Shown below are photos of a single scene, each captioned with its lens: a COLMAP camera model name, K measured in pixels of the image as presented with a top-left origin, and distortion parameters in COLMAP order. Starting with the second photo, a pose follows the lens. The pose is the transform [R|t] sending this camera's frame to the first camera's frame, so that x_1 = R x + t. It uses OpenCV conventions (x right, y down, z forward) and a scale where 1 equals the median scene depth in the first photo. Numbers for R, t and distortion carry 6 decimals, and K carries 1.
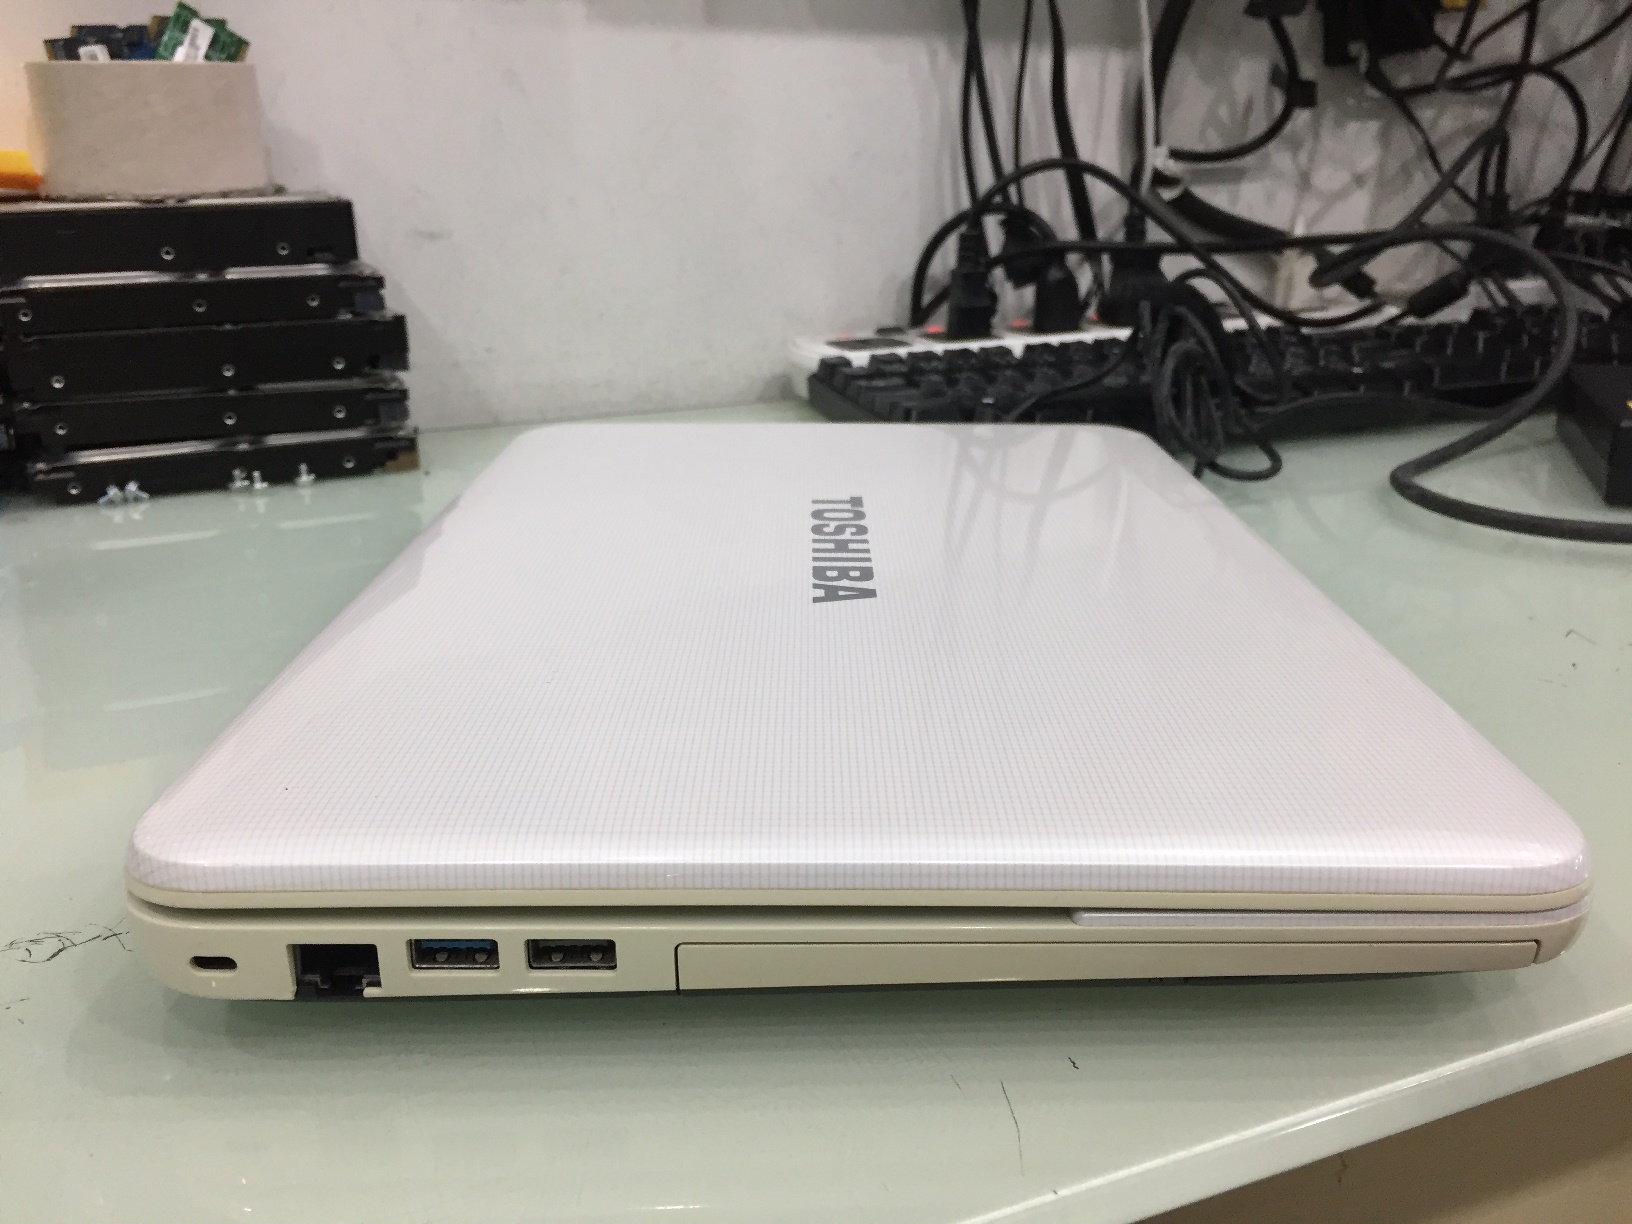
lens RADIAL K [[1440.2, 0, 811.7], [0, 1440.2, 614.6], [0, 0, 1]] dist [0.075627, -0.134894]
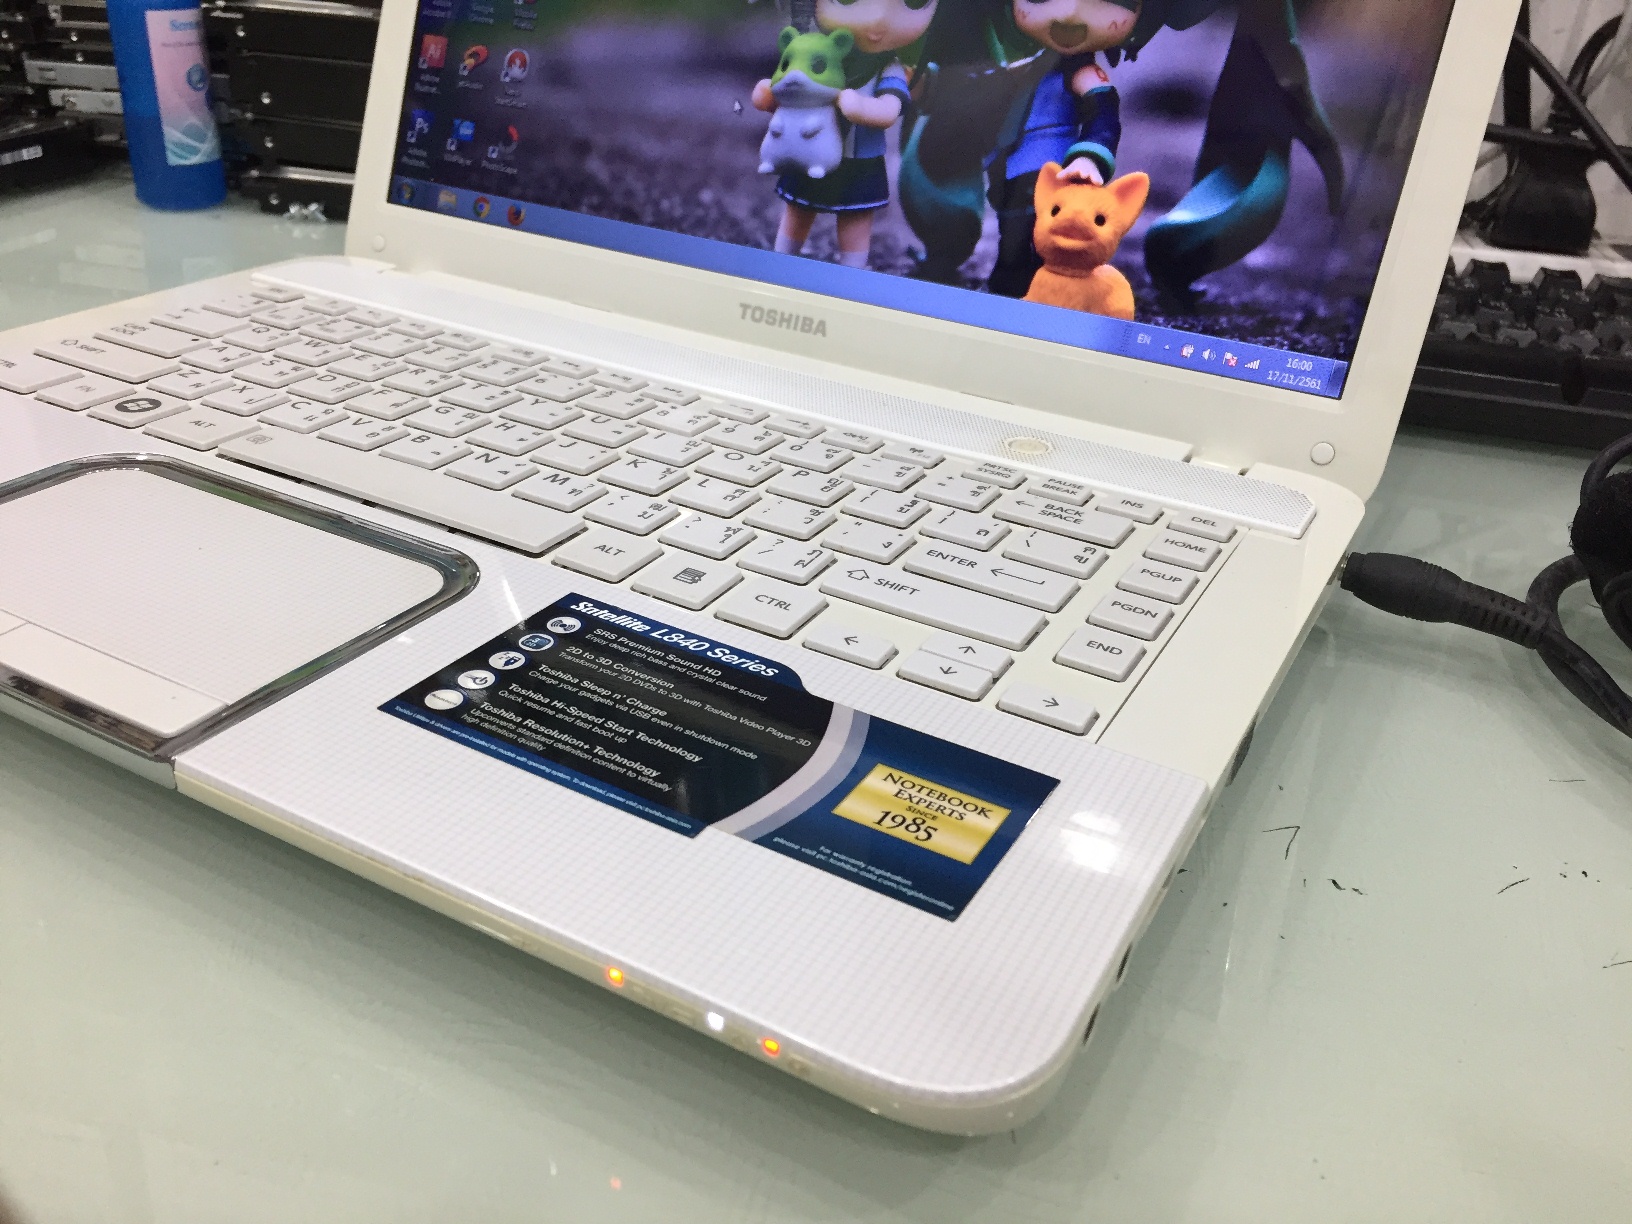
lens RADIAL K [[1440.2, 0, 810.5], [0, 1440.2, 602.5], [0, 0, 1]] dist [0.075627, -0.134894]
pose [[0.829397, 0.312094, -0.463354, 0.396606], [-0.248479, 0.948933, 0.194383, -0.101157], [0.500358, -0.046087, 0.864591, 0.212745]]
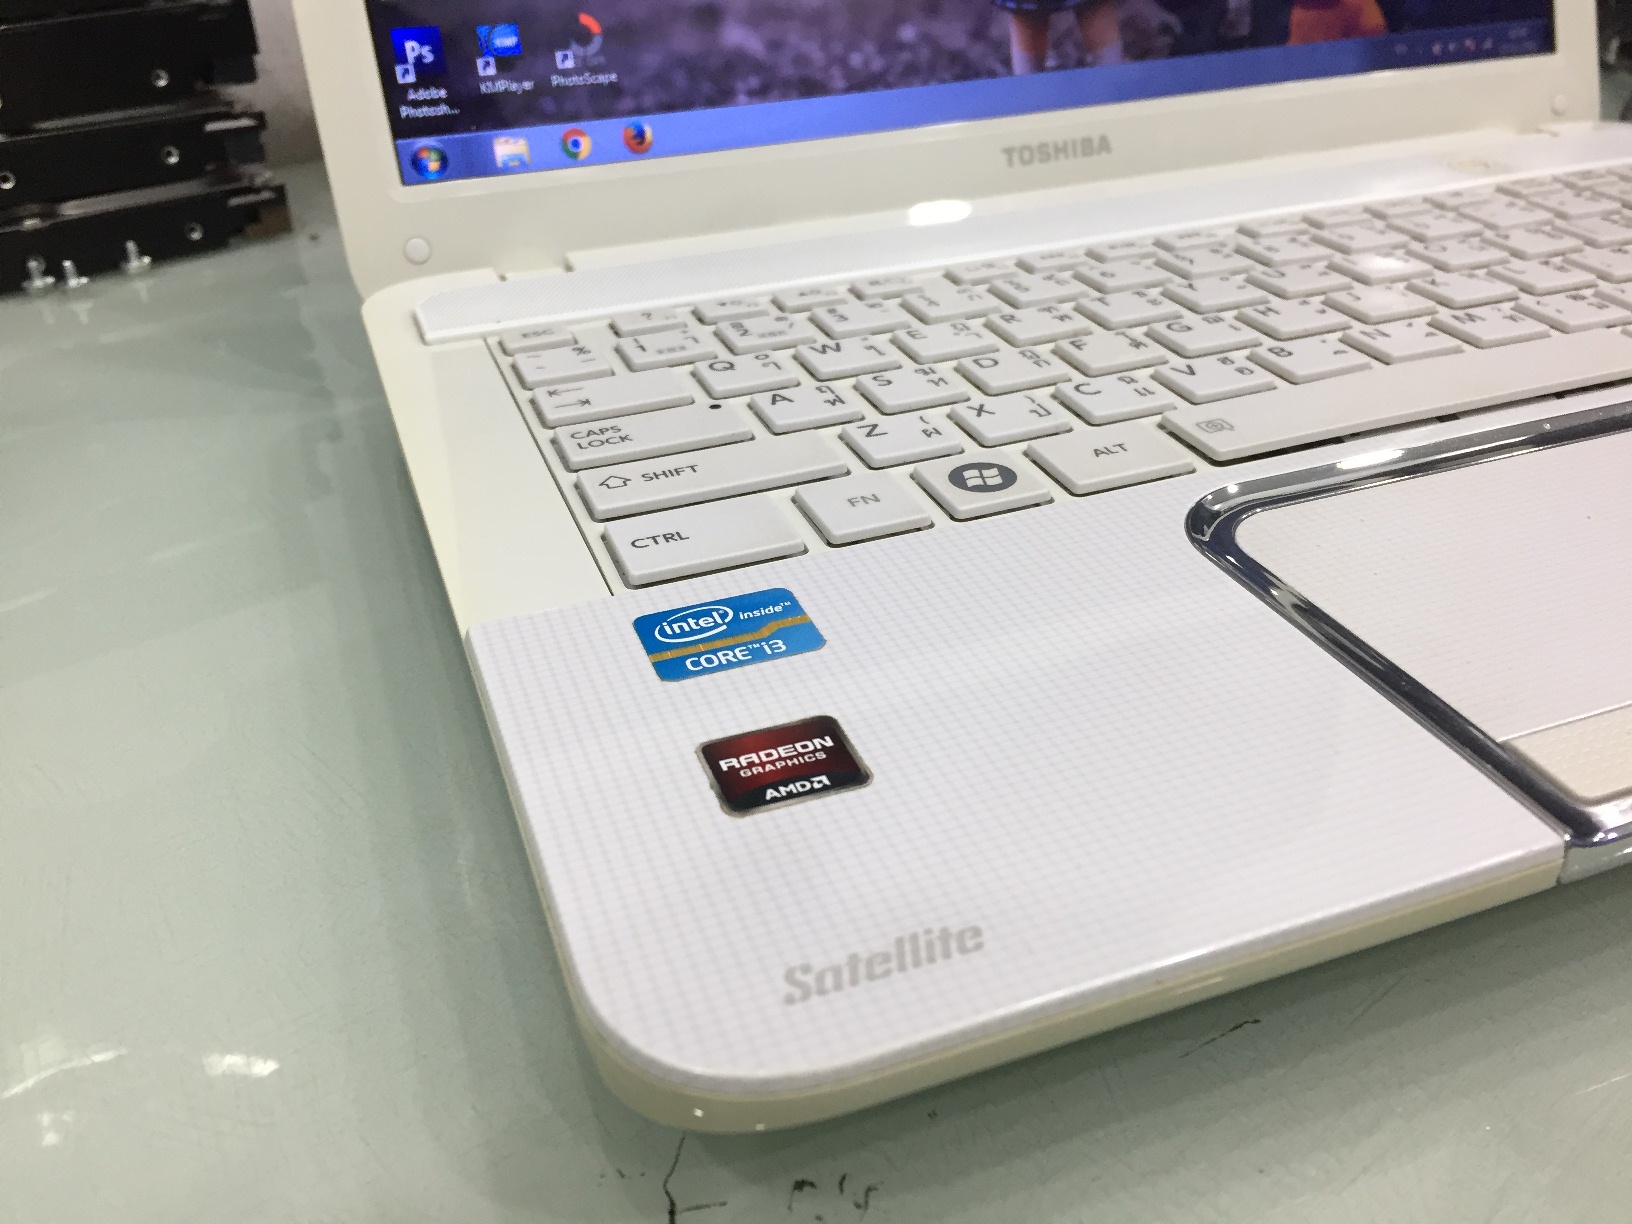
lens RADIAL K [[1440.2, 0, 819.6], [0, 1440.2, 621.4], [0, 0, 1]] dist [0.075627, -0.134894]
pose [[0.960816, -0.151238, 0.232290, -0.217000], [0.099906, 0.970657, 0.218733, -0.046812], [-0.258555, -0.186955, 0.947733, 0.244467]]
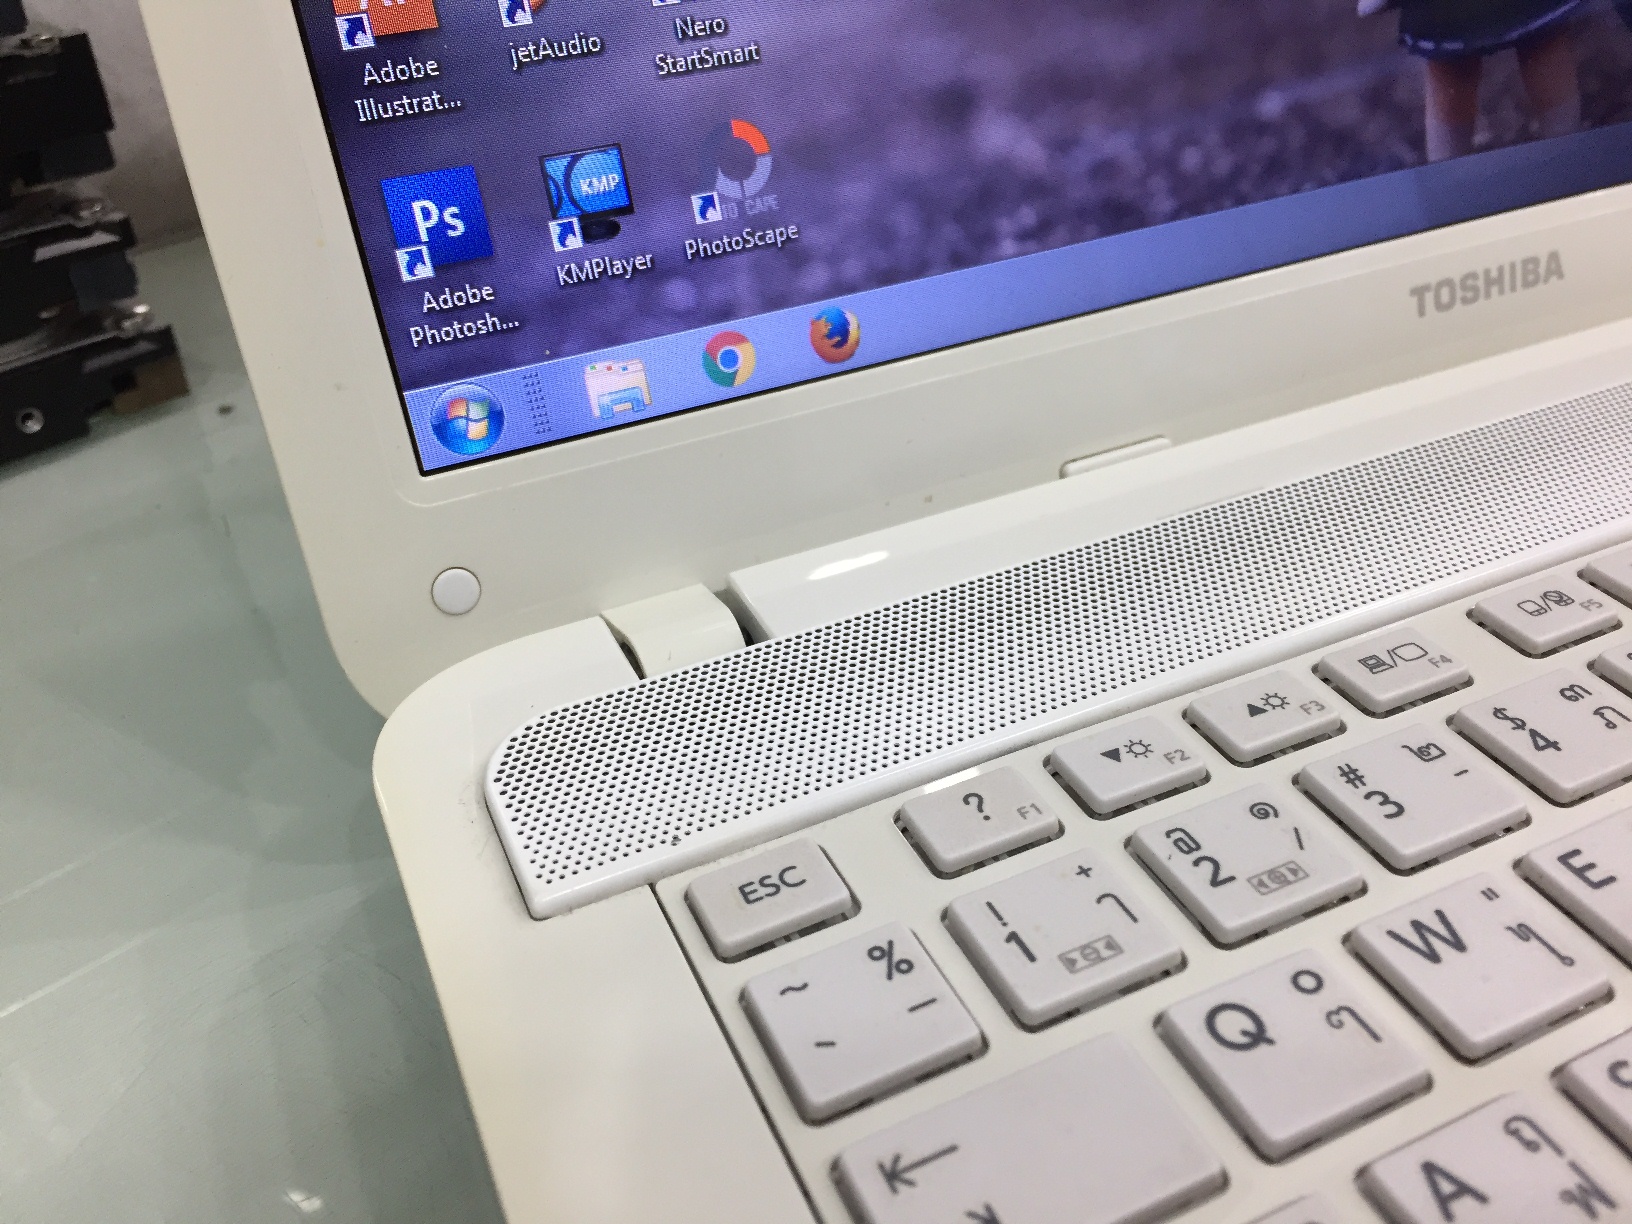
lens RADIAL K [[1440.2, 0, 820.1], [0, 1440.2, 615.4], [0, 0, 1]] dist [0.075627, -0.134894]
pose [[0.936550, -0.216695, 0.275530, -0.225979], [0.132508, 0.946565, 0.294033, -0.139736], [-0.324522, -0.238867, 0.915220, 0.513200]]
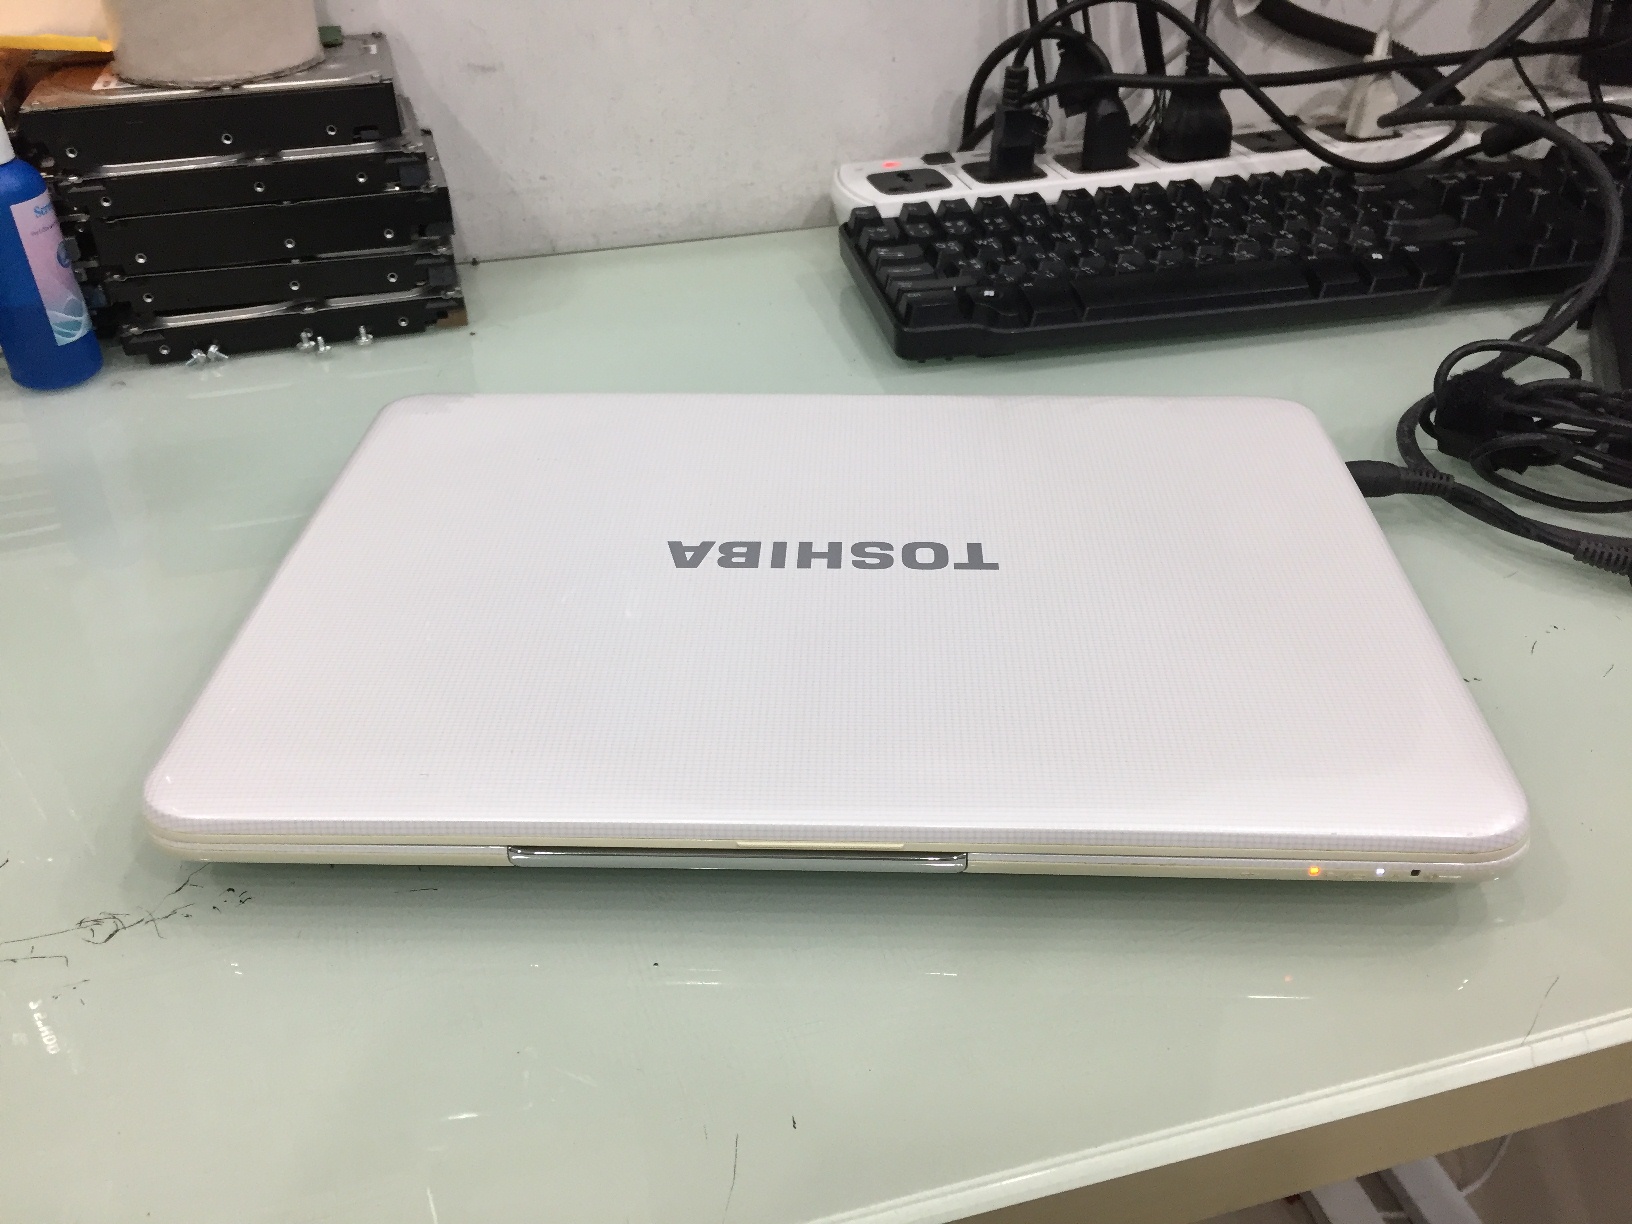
lens RADIAL K [[1440.2, 0, 816.4], [0, 1440.2, 613.5], [0, 0, 1]] dist [0.075627, -0.134894]
pose [[0.992799, 0.067030, -0.099281, 0.111688], [-0.038095, 0.962430, 0.268844, -0.192728], [0.113572, -0.263126, 0.958053, -0.073833]]
